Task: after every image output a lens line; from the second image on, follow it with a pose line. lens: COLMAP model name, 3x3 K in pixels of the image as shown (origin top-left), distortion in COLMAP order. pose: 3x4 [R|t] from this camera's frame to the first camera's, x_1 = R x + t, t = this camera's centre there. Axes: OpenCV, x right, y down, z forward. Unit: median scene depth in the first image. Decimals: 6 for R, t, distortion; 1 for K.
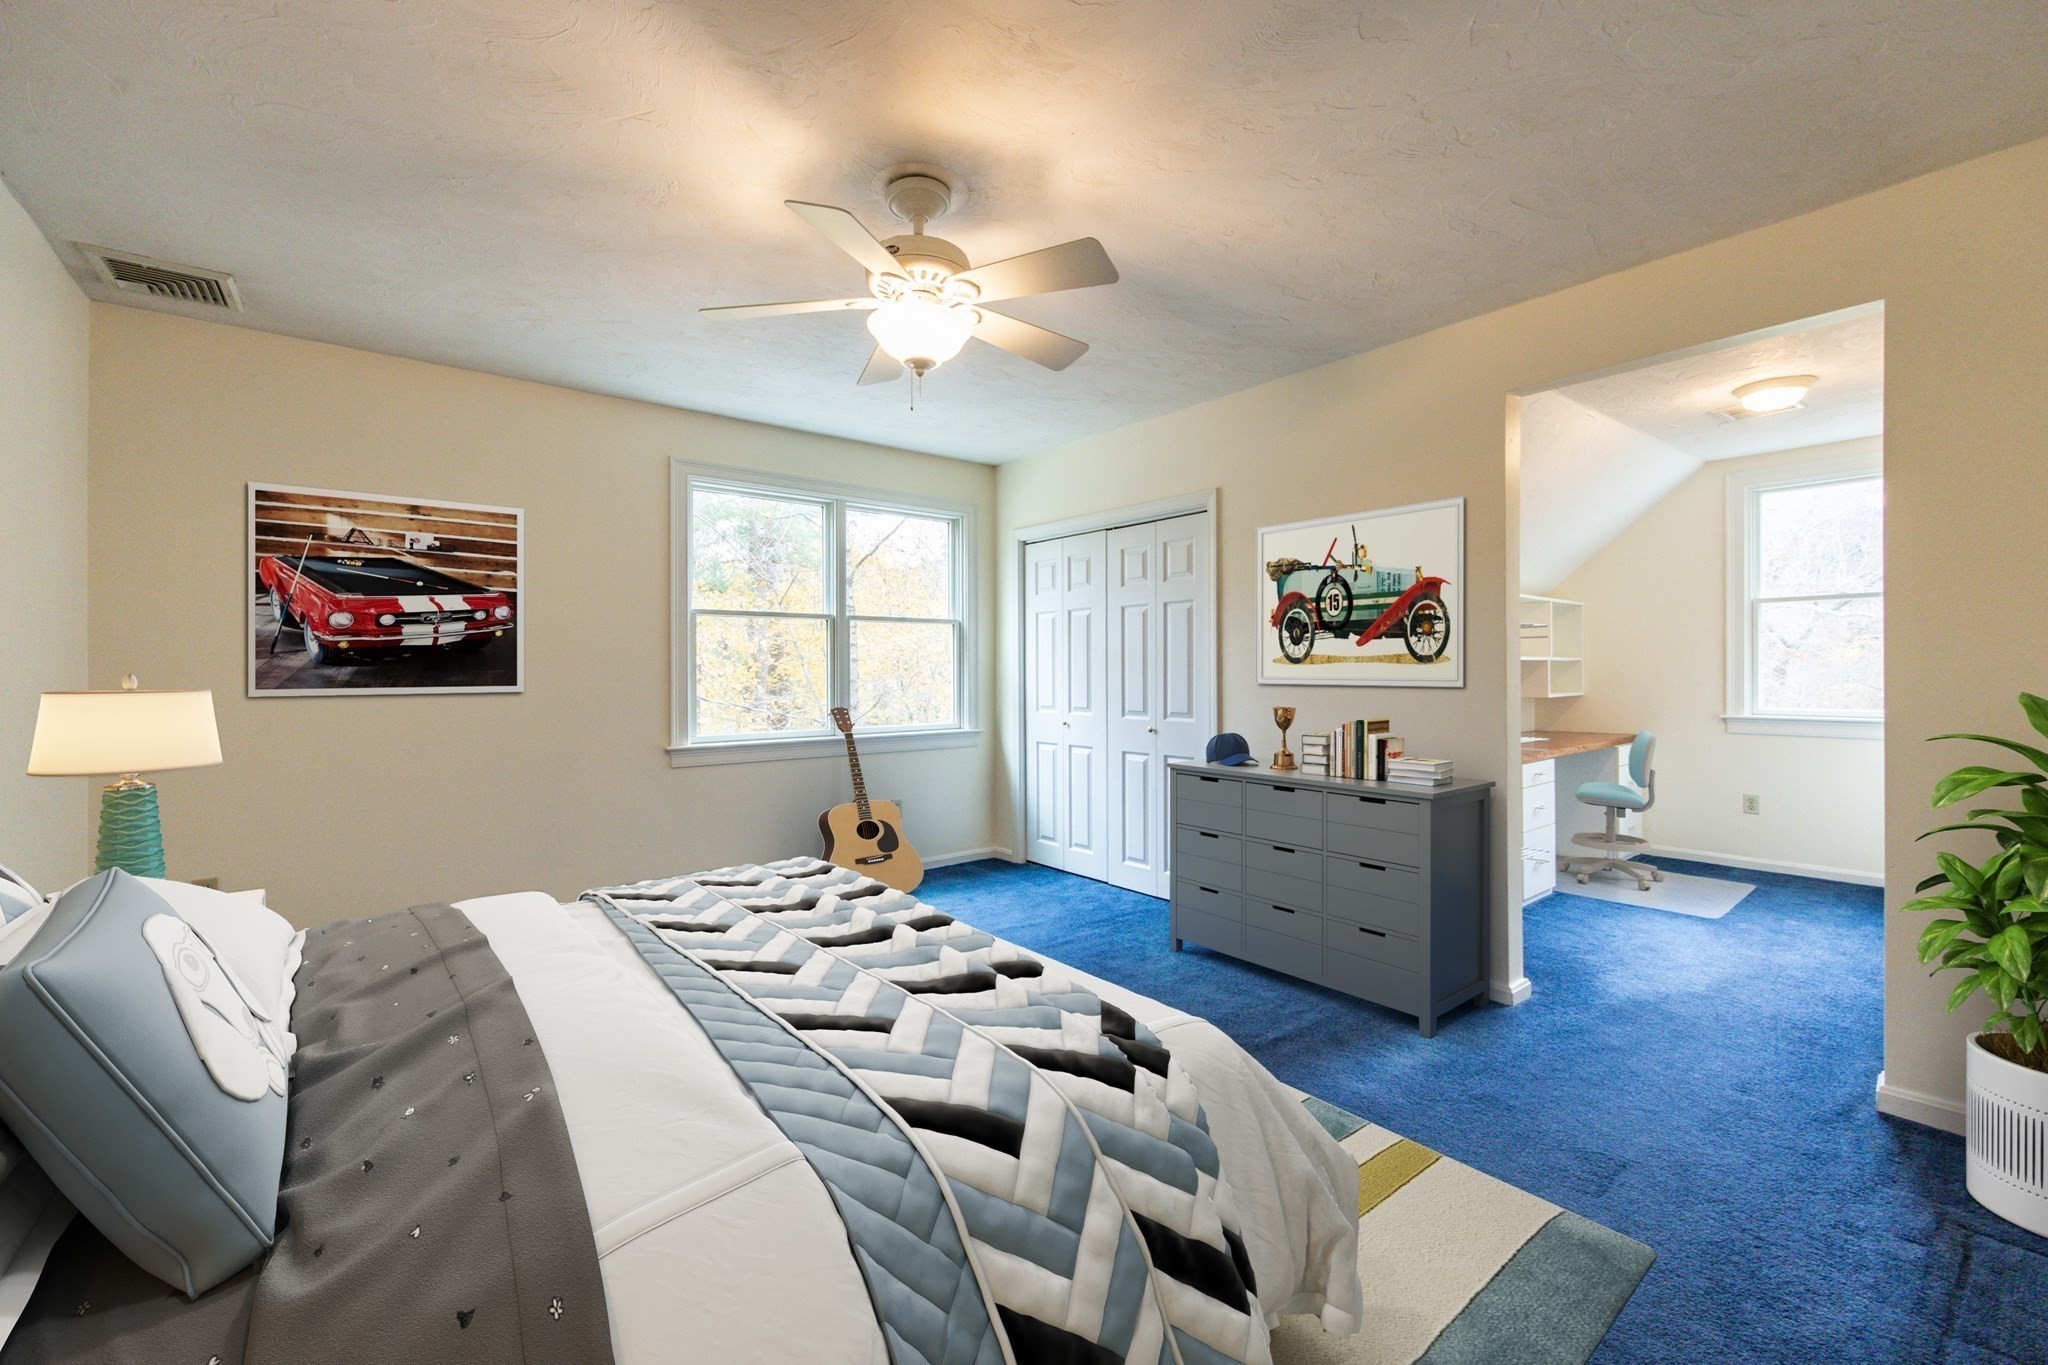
lens RADIAL K [[838.8, 0, 1024.6], [0, 838.8, 662.7], [0, 0, 1]] dist [-0.002453, -0.000395]
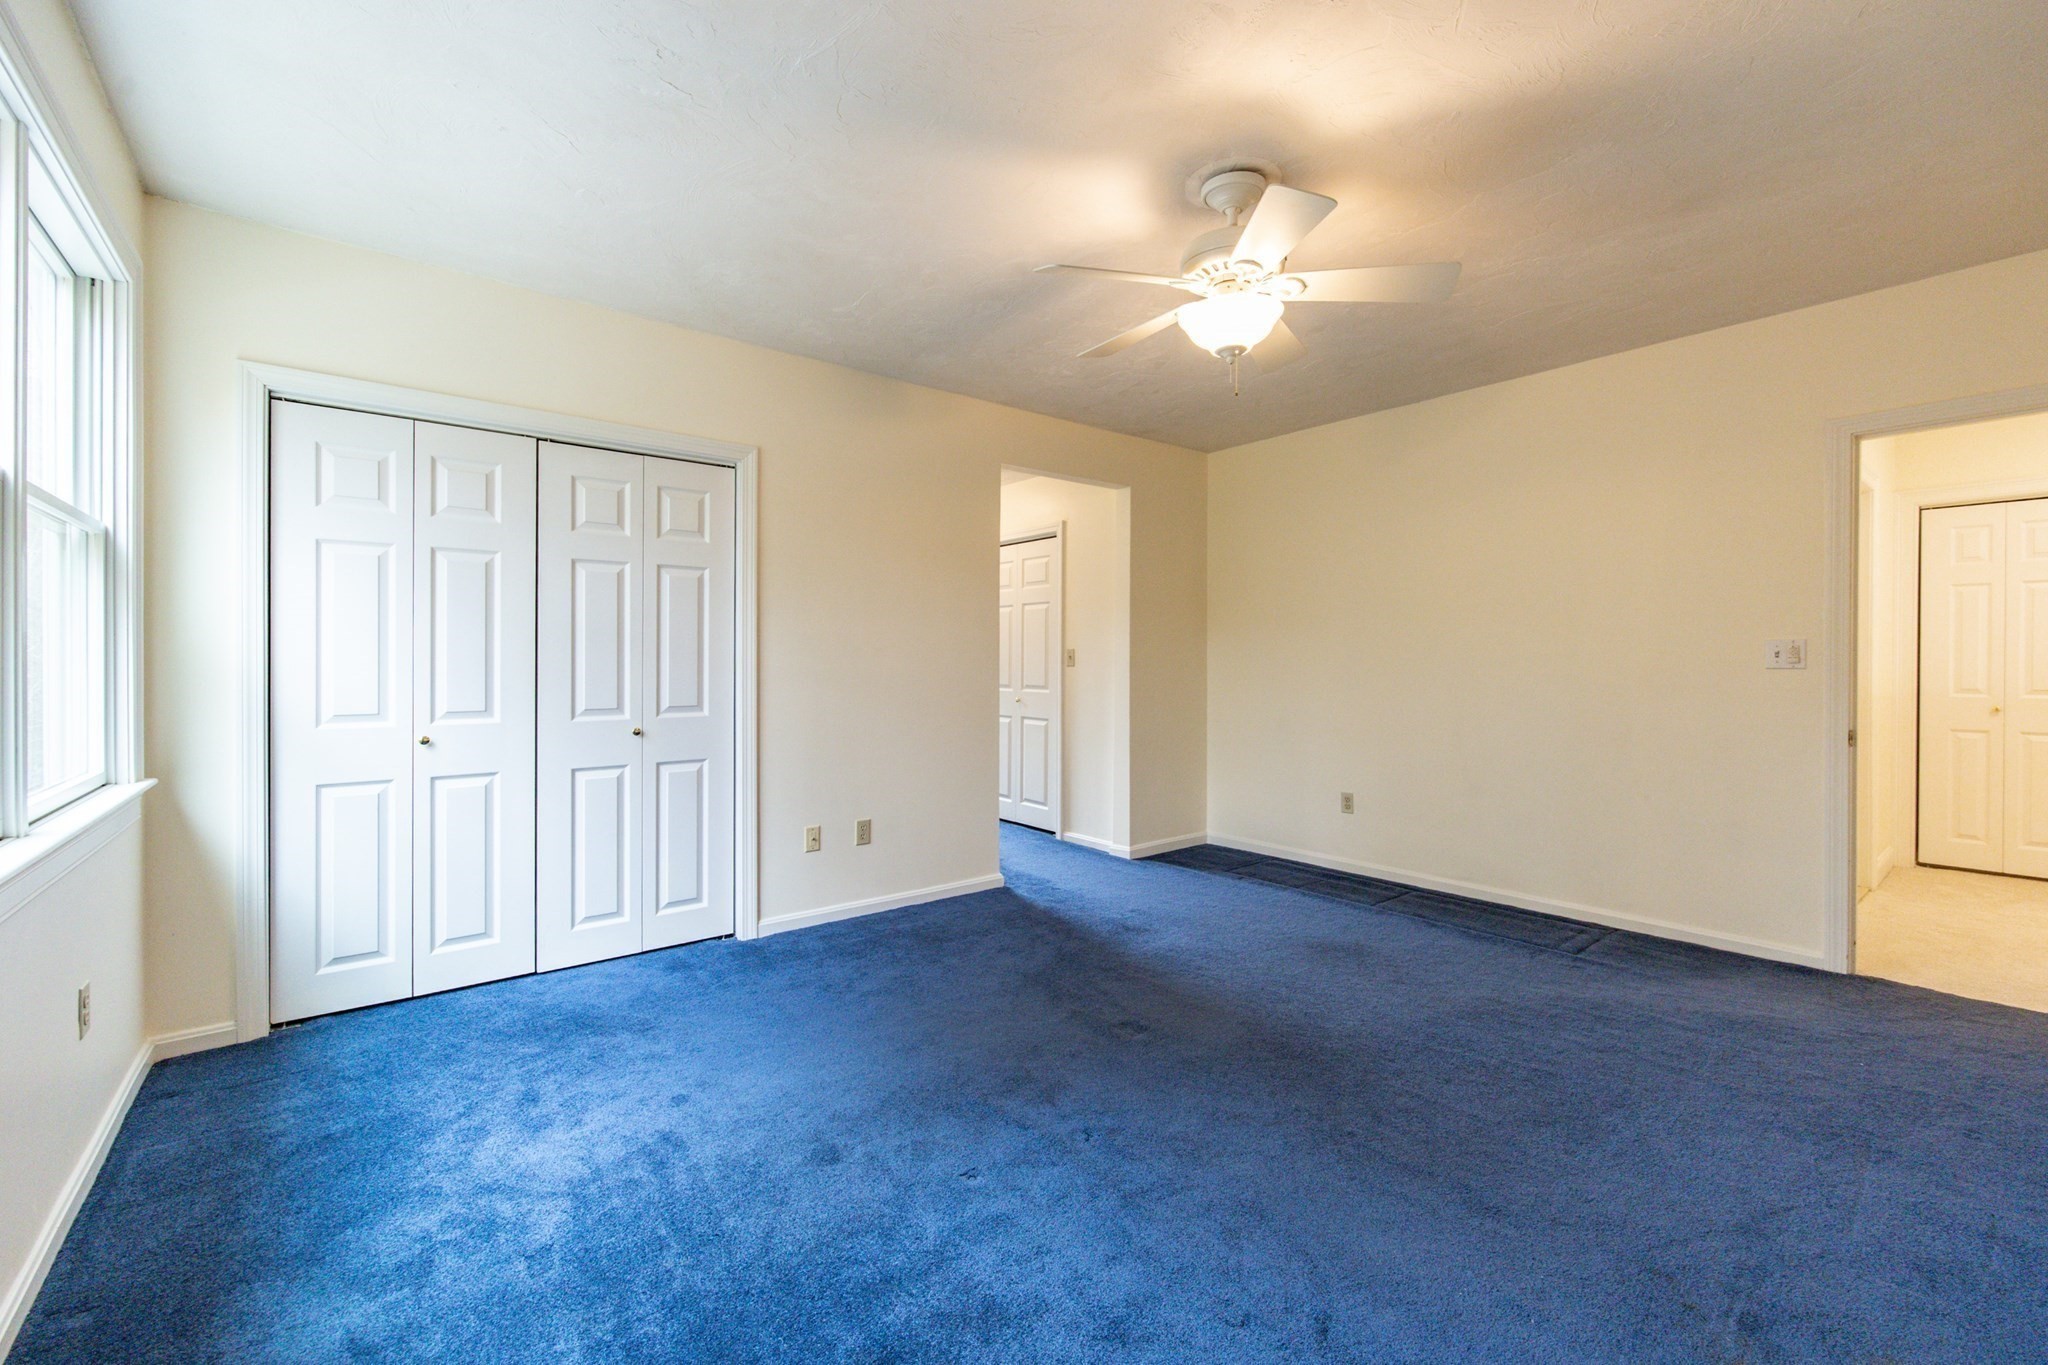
lens RADIAL K [[838.8, 0, 1024.6], [0, 838.8, 662.7], [0, 0, 1]] dist [-0.002453, -0.000395]
pose [[0.000856, 0.003277, 0.999994, -0.587662], [-0.013308, 0.999906, -0.003265, 0.015947], [-0.999911, -0.013305, 0.000900, 0.645895]]
